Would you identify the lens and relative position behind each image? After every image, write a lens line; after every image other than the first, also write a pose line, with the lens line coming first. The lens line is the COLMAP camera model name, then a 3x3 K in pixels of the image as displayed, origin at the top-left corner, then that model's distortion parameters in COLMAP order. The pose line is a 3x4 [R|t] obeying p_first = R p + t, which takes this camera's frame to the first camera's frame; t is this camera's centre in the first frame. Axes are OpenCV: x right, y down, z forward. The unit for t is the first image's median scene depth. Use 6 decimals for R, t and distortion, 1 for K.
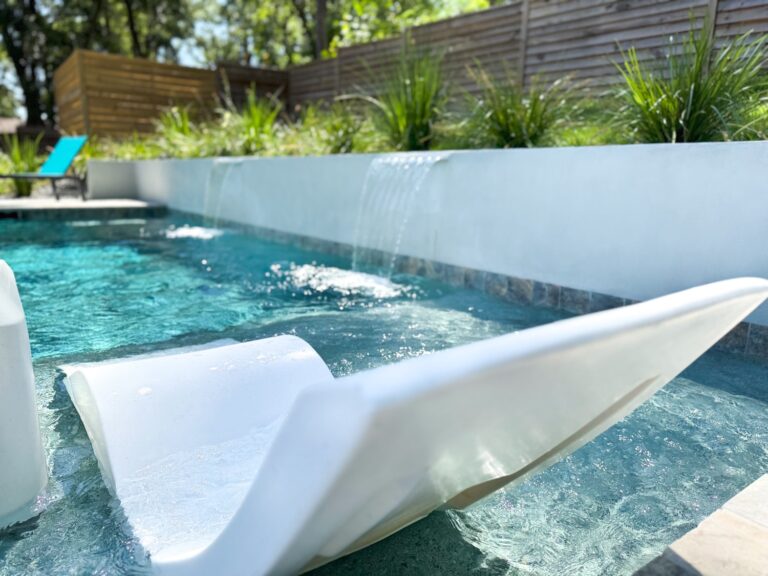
lens RADIAL K [[545.1, 0, 381.0], [0, 545.1, 291.7], [0, 0, 1]] dist [0.002209, -0.002257]
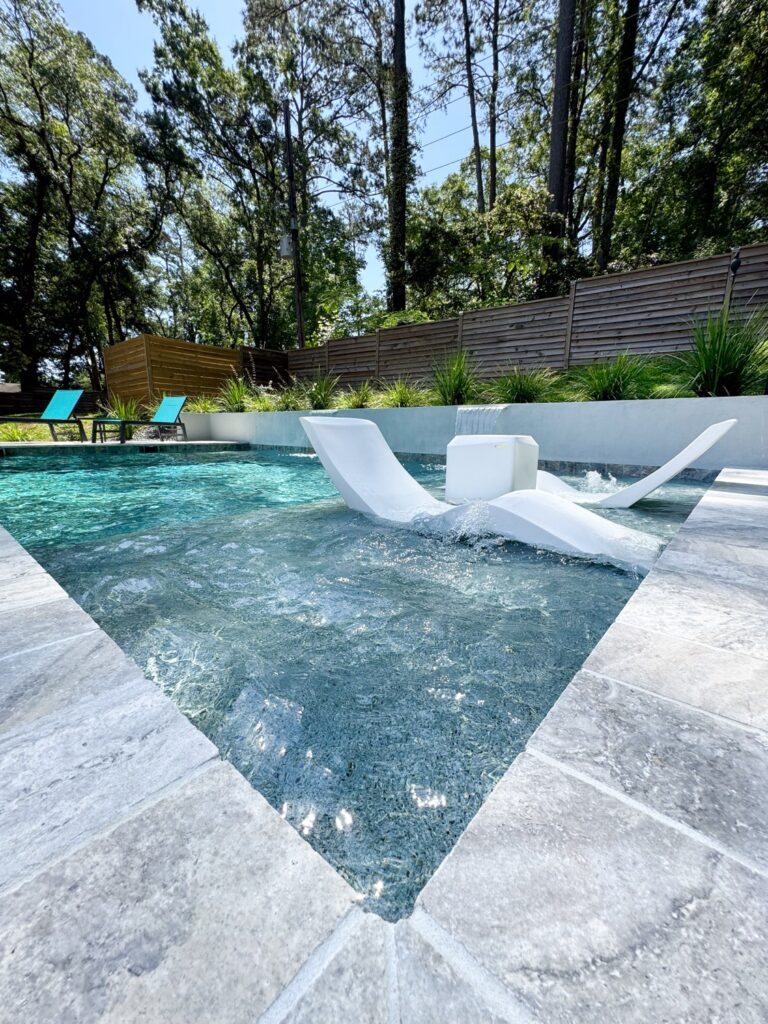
lens RADIAL K [[411.2, 0, 385.1], [0, 411.2, 507.4], [0, 0, 1]] dist [0.000219, 0.000227]
pose [[0.975691, -0.047590, 0.213920, -0.271150], [0.052579, 0.998460, -0.017690, 0.057832], [-0.212749, 0.028508, 0.976691, -0.176269]]
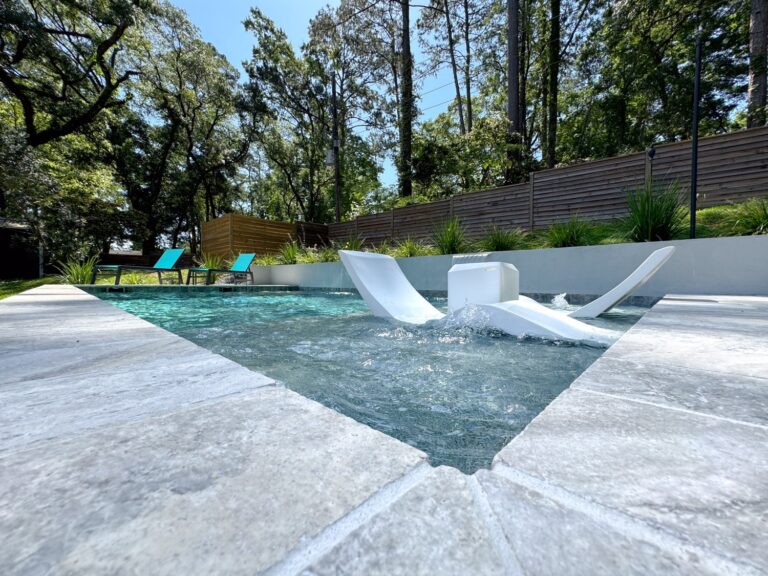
lens RADIAL K [[308.4, 0, 383.0], [0, 308.4, 286.0], [0, 0, 1]] dist [0.000219, 0.000227]
pose [[0.984496, -0.009824, 0.175132, -0.275417], [0.044991, 0.979170, -0.197992, 0.084817], [-0.169539, 0.202802, 0.964431, -0.164597]]
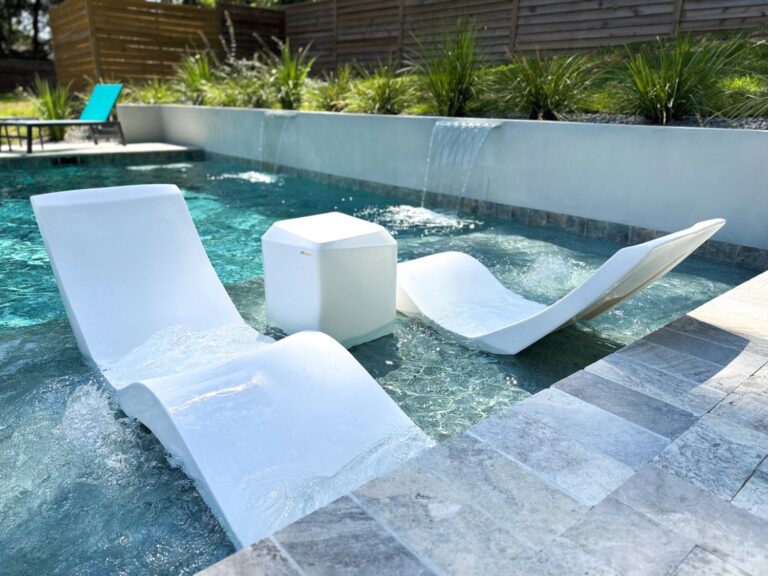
lens RADIAL K [[538.2, 0, 384.0], [0, 538.2, 288.0], [0, 0, 1]] dist [0.007425, -0.002910]
pose [[0.997099, -0.026752, 0.071257, -0.109234], [0.018008, 0.992532, 0.120645, -0.002937], [-0.073953, -0.119012, 0.990135, -0.146039]]
